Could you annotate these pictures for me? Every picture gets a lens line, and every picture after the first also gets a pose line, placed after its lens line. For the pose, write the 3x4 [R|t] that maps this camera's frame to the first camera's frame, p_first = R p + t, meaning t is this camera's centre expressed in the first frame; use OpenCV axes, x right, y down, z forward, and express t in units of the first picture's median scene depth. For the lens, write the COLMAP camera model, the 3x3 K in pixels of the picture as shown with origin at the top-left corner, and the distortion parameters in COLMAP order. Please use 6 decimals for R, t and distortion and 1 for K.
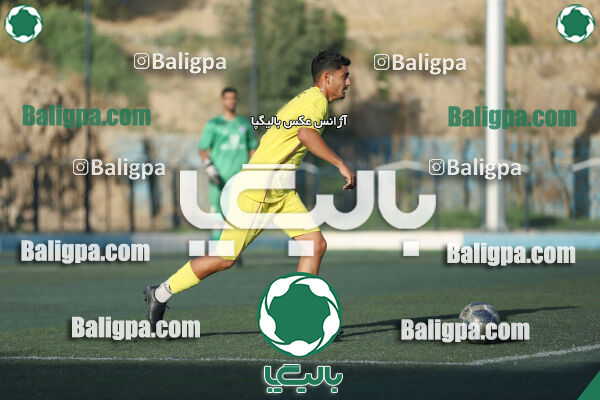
lens RADIAL K [[3649.2, 0, 300.0], [0, 3649.2, 200.5], [0, 0, 1]] dist [0.730096, 0.000000]
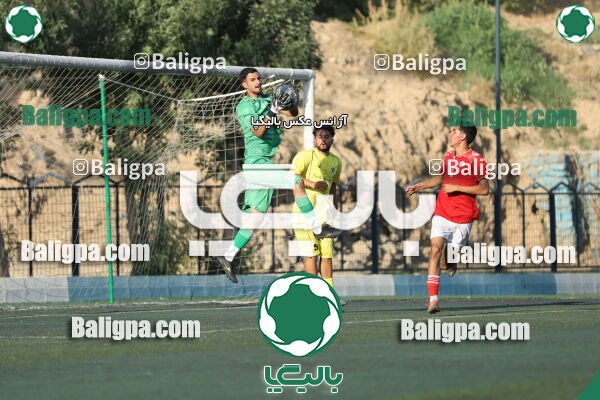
lens RADIAL K [[3658.4, 0, 299.8], [0, 3658.4, 200.3], [0, 0, 1]] dist [1.316951, 0.000000]
pose [[0.993670, -0.010340, -0.111862, -0.009475], [0.008425, 0.999810, -0.017582, 0.007250], [0.112023, 0.016529, 0.993568, 0.167320]]
